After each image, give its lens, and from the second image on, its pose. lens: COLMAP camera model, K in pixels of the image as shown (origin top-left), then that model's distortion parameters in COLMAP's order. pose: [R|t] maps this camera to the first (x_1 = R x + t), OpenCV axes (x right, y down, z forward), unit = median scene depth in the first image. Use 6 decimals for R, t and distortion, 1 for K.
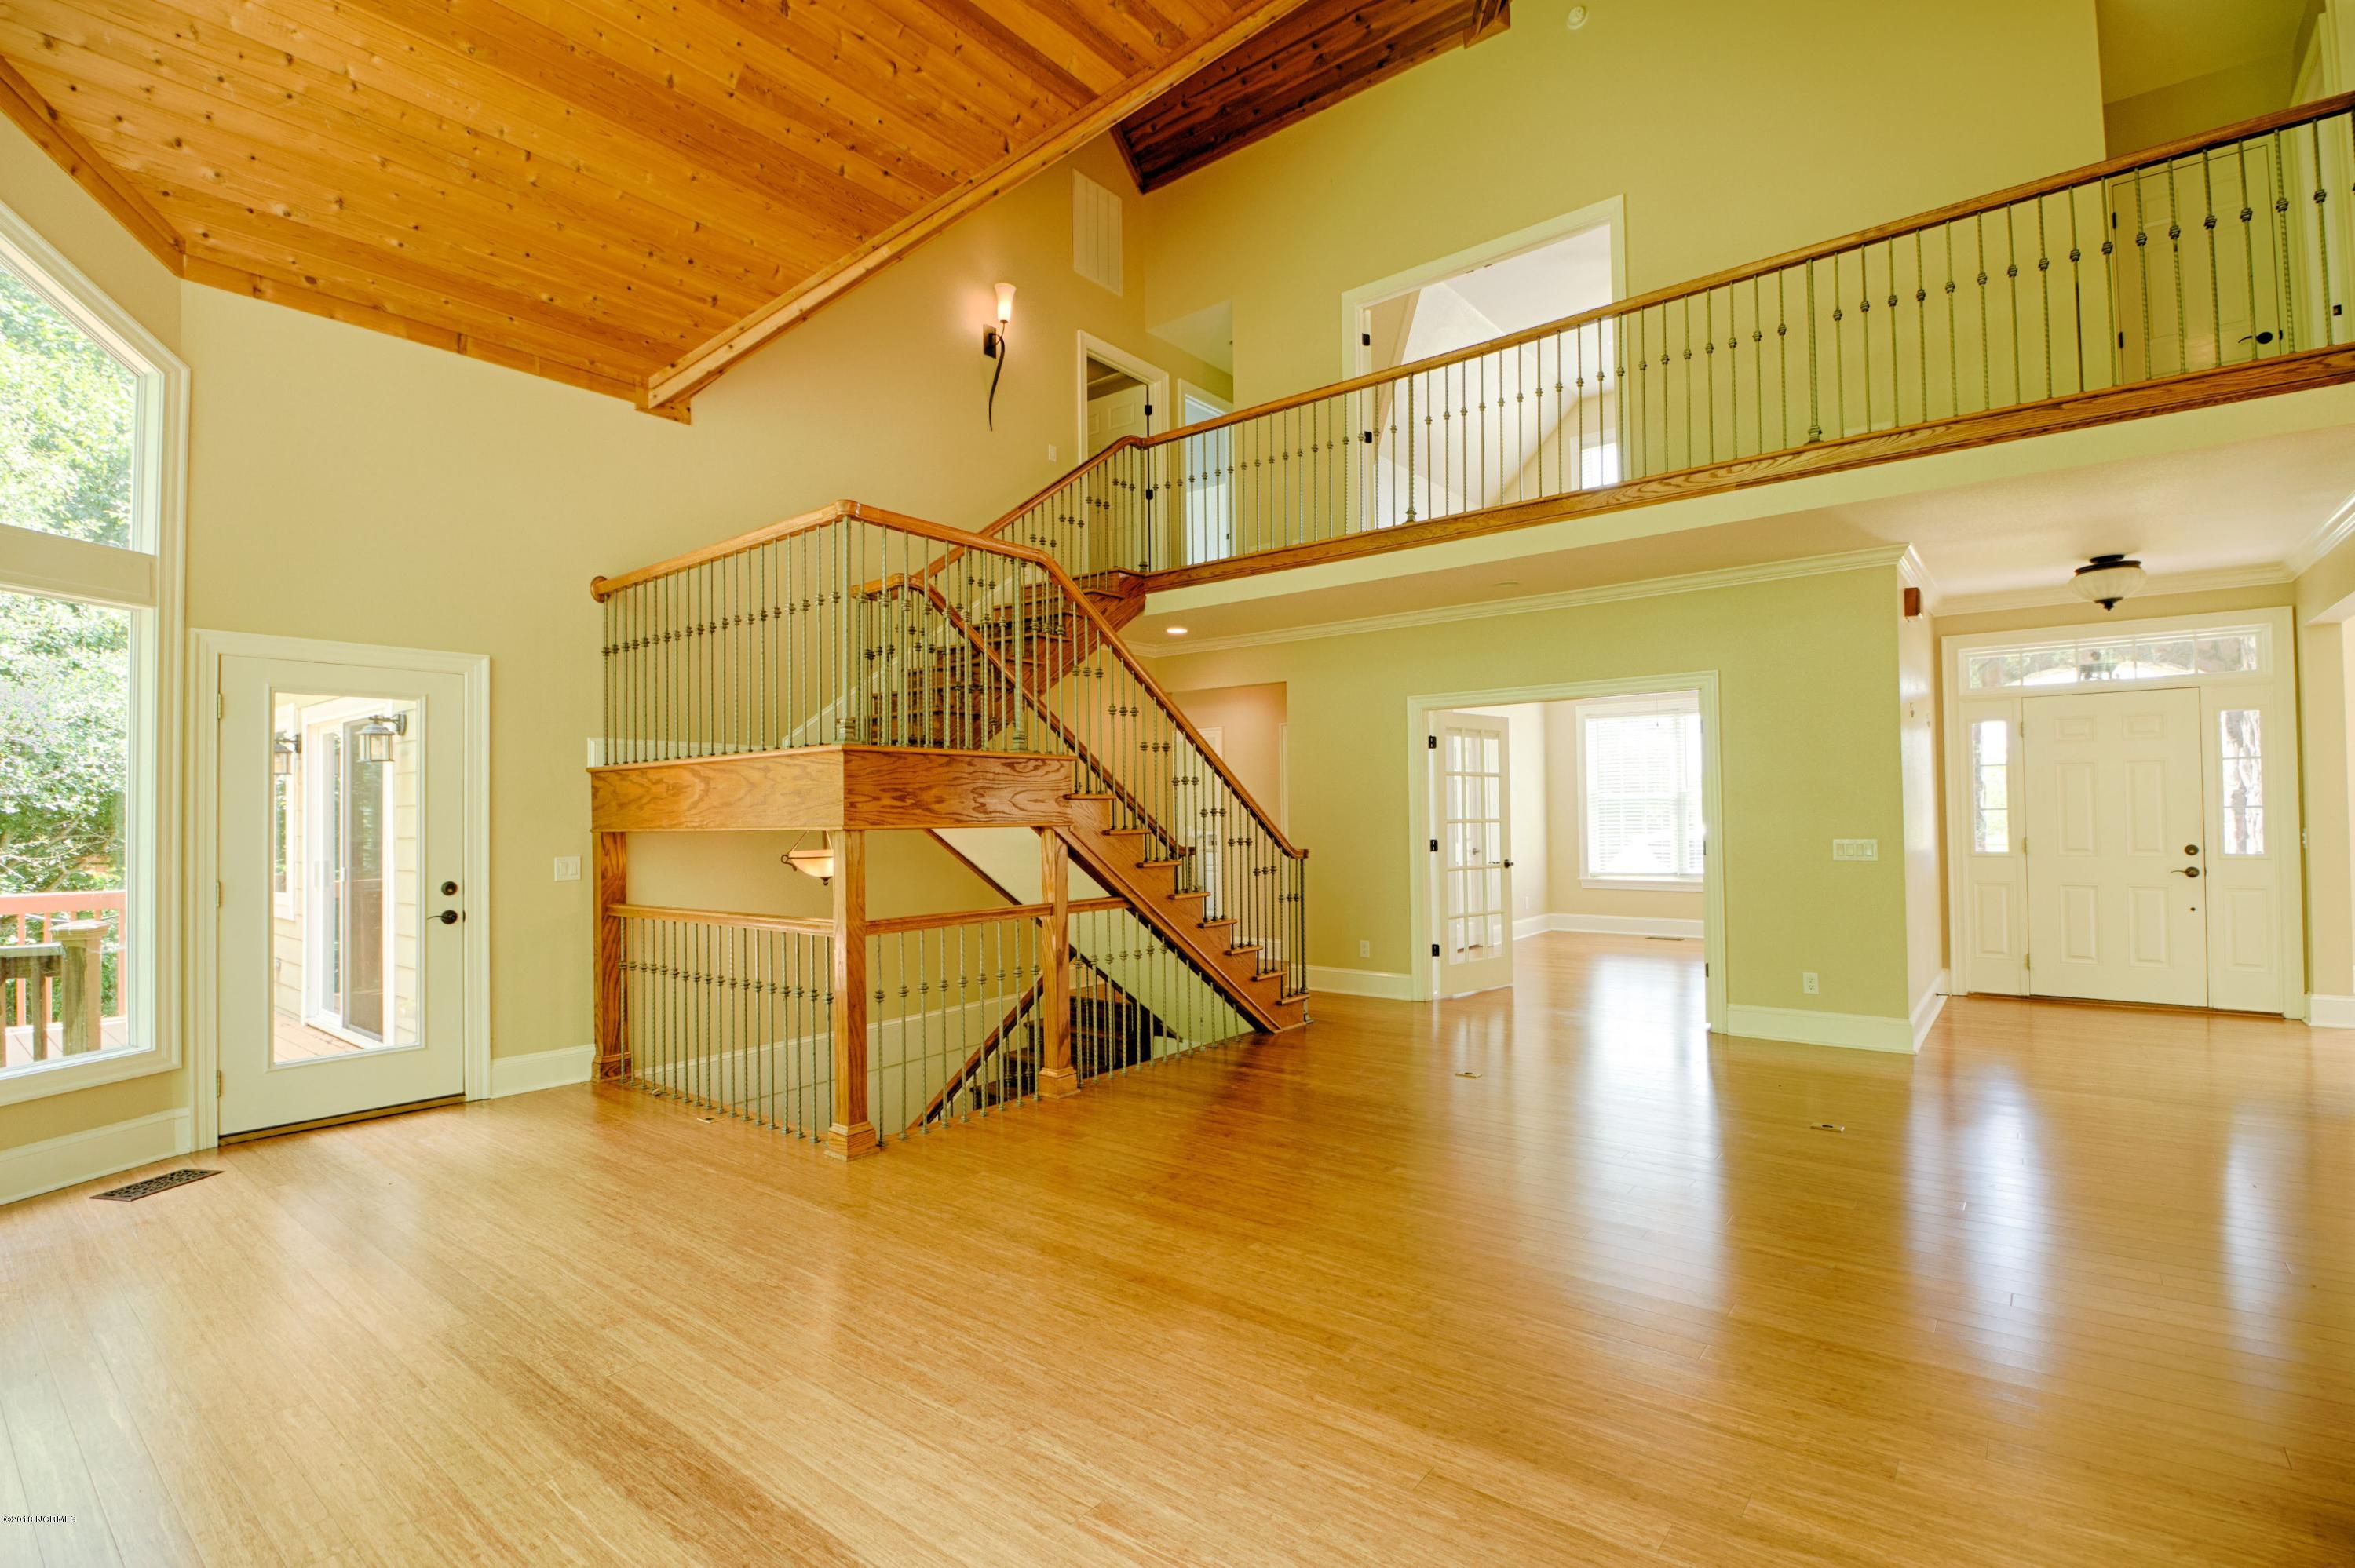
lens RADIAL K [[1085.3, 0, 1184.6], [0, 1085.3, 787.4], [0, 0, 1]] dist [0.000511, -0.014708]
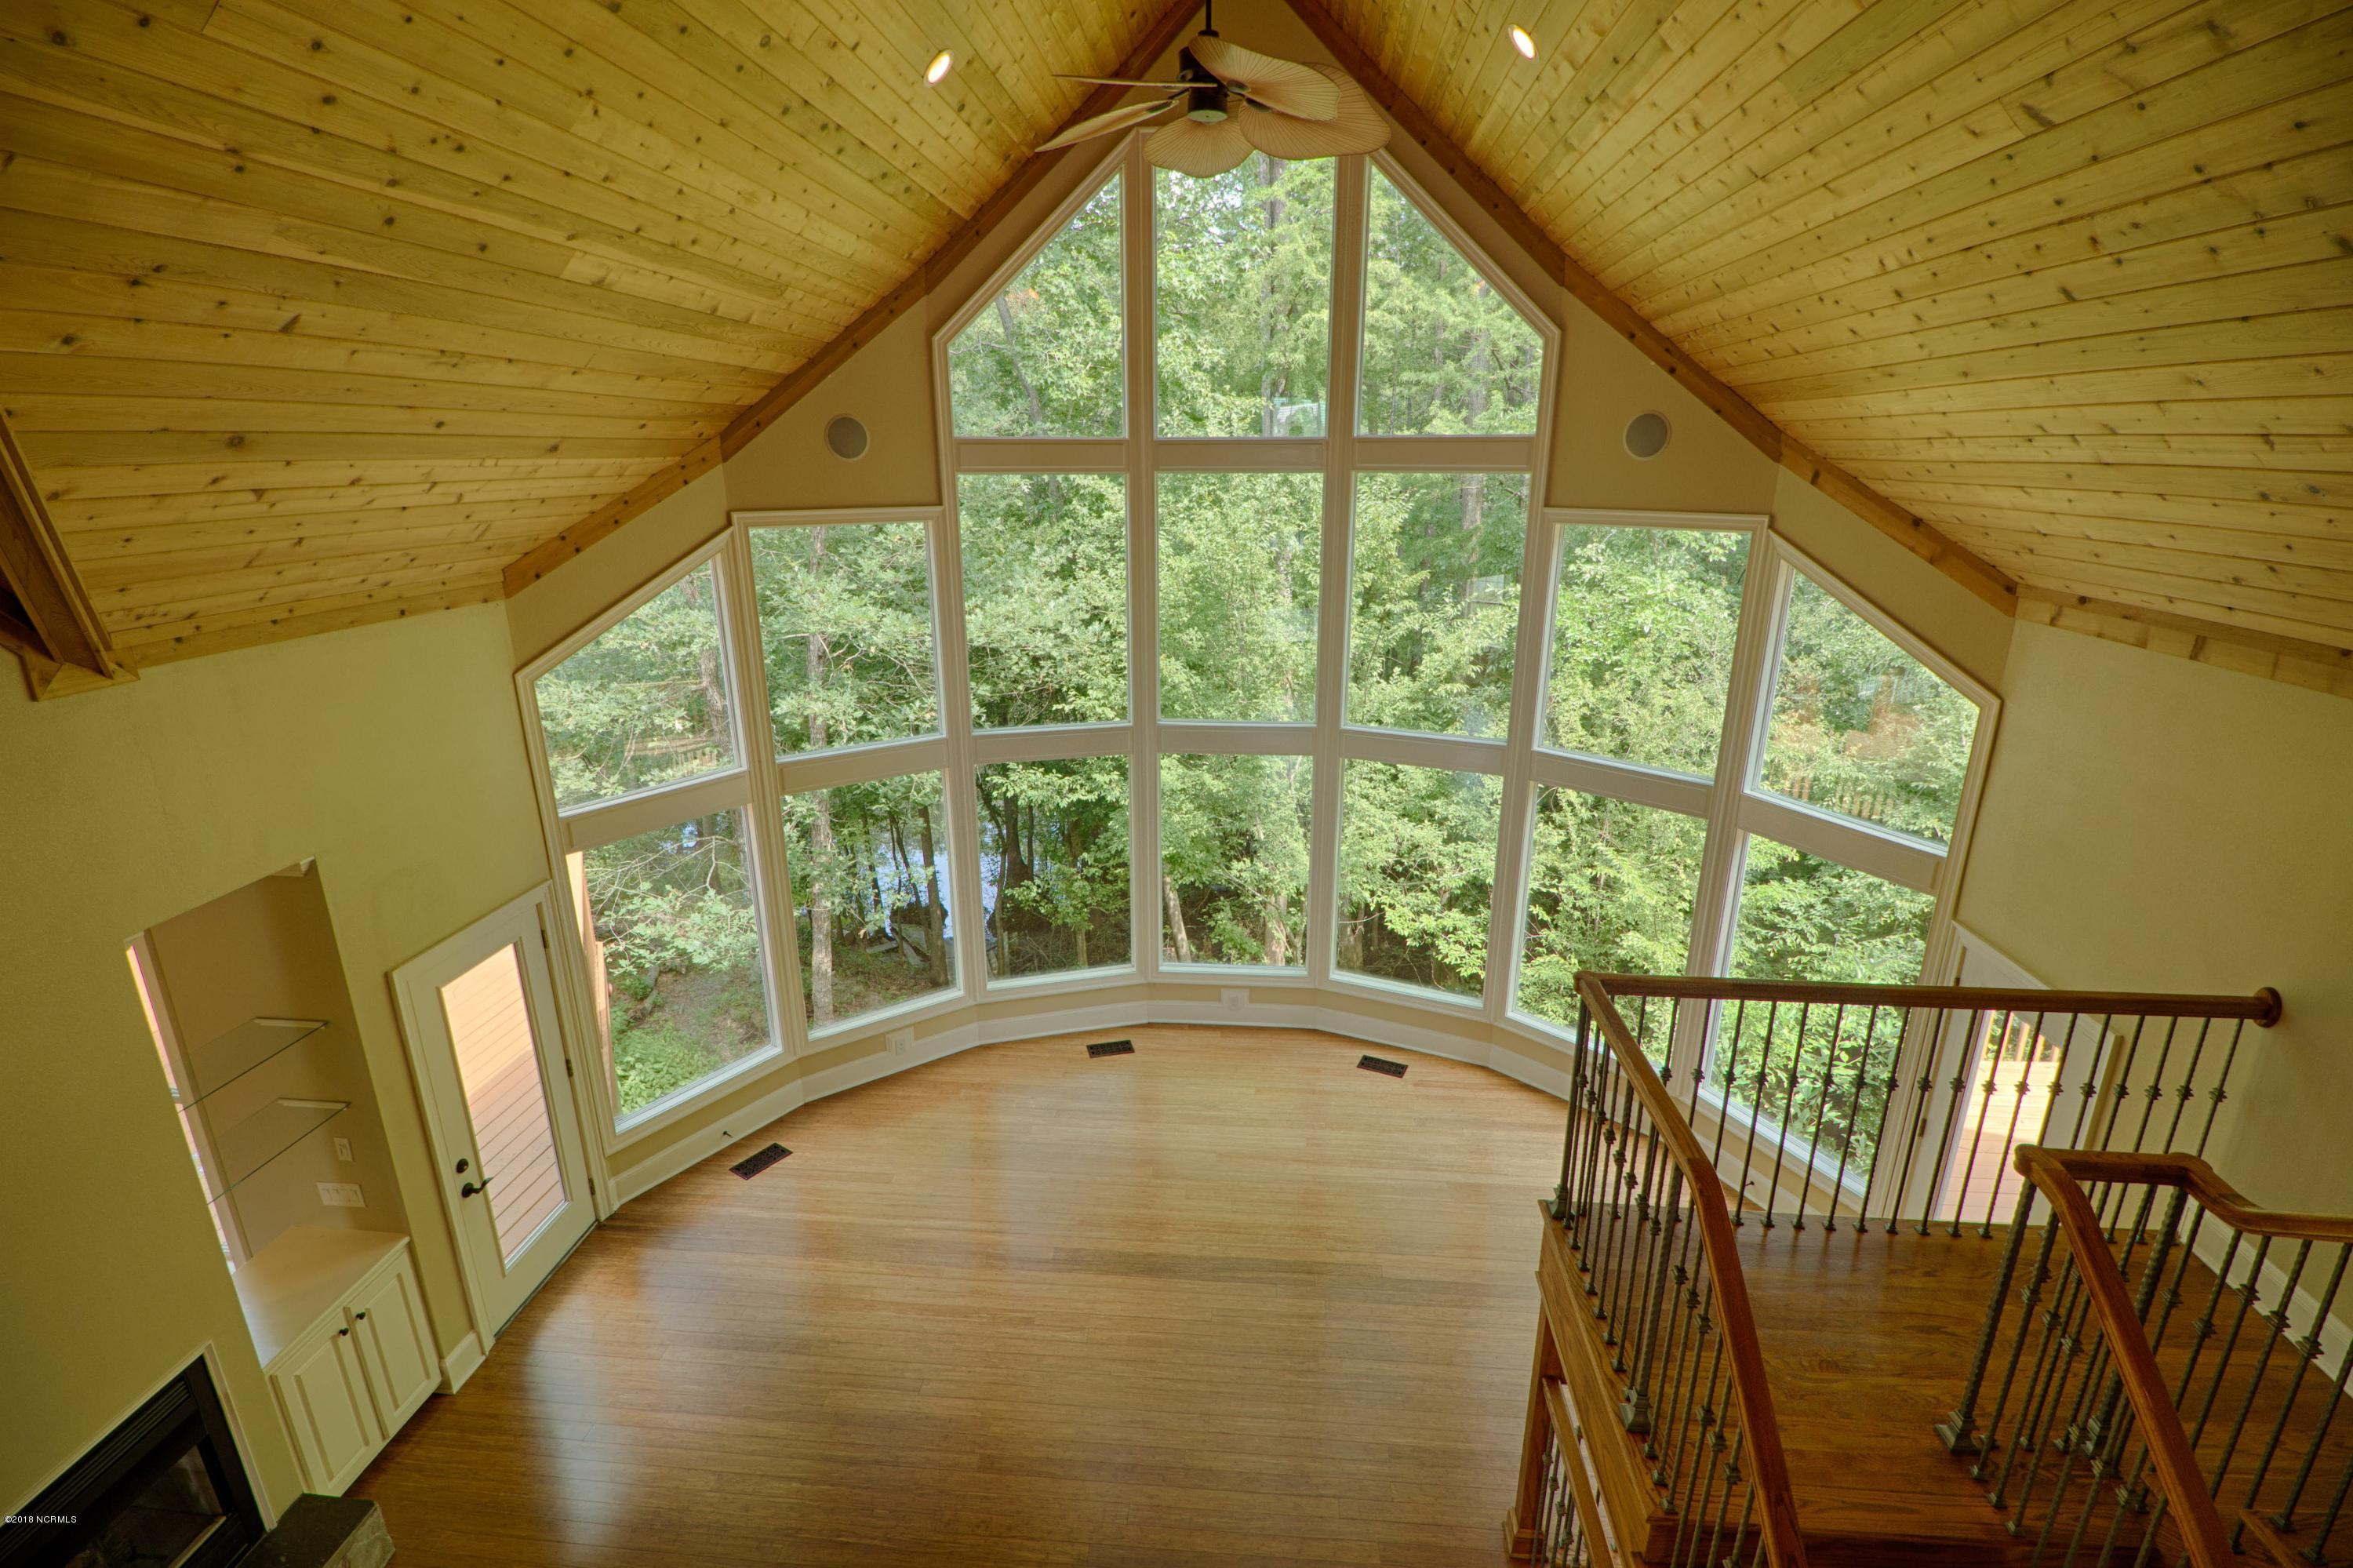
lens RADIAL K [[1084.6, 0, 1183.6], [0, 1084.6, 787.3], [0, 0, 1]] dist [0.000511, -0.014708]
pose [[-0.831259, 0.176952, -0.526969, 0.436822], [0.025568, 0.959149, 0.281743, -0.745727], [0.555297, 0.220728, -0.801826, 1.676819]]
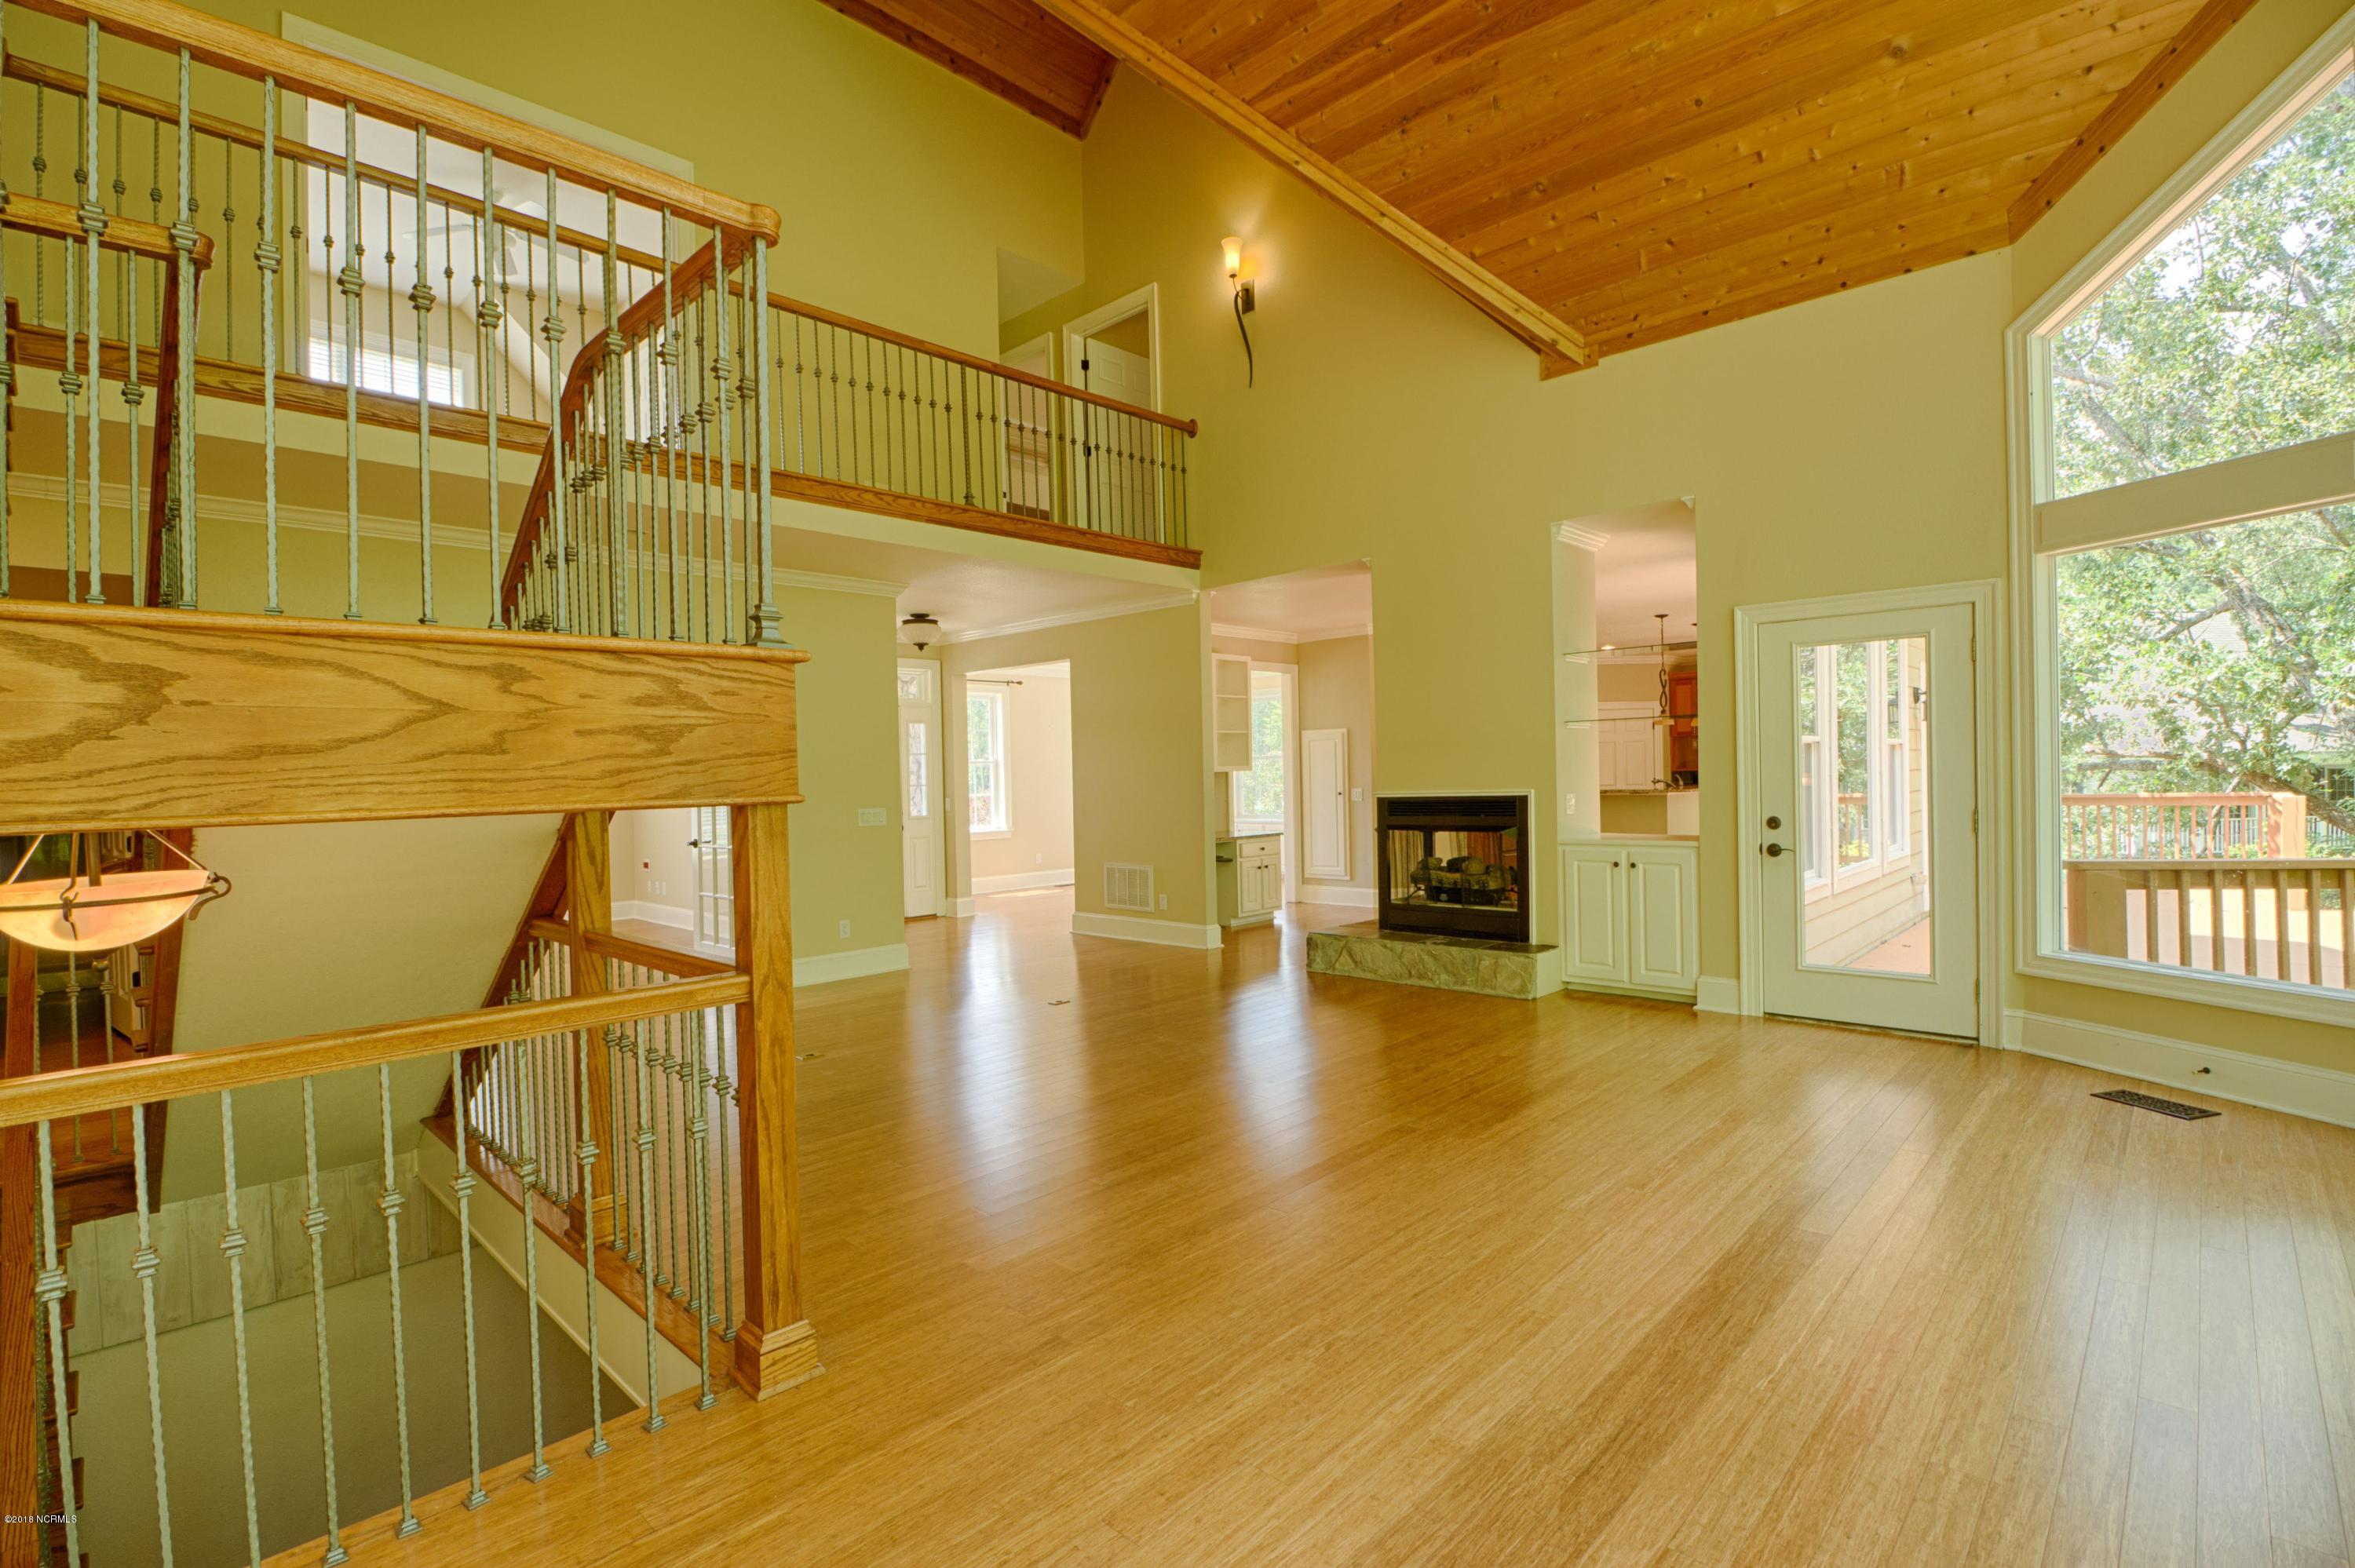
lens RADIAL K [[1085.3, 0, 1184.6], [0, 1085.3, 787.4], [0, 0, 1]] dist [0.000511, -0.014708]
pose [[0.085128, 0.000284, 0.996370, -0.961305], [-0.002514, 0.999997, -0.000070, 0.034730], [-0.996367, -0.002499, 0.085128, 0.837174]]
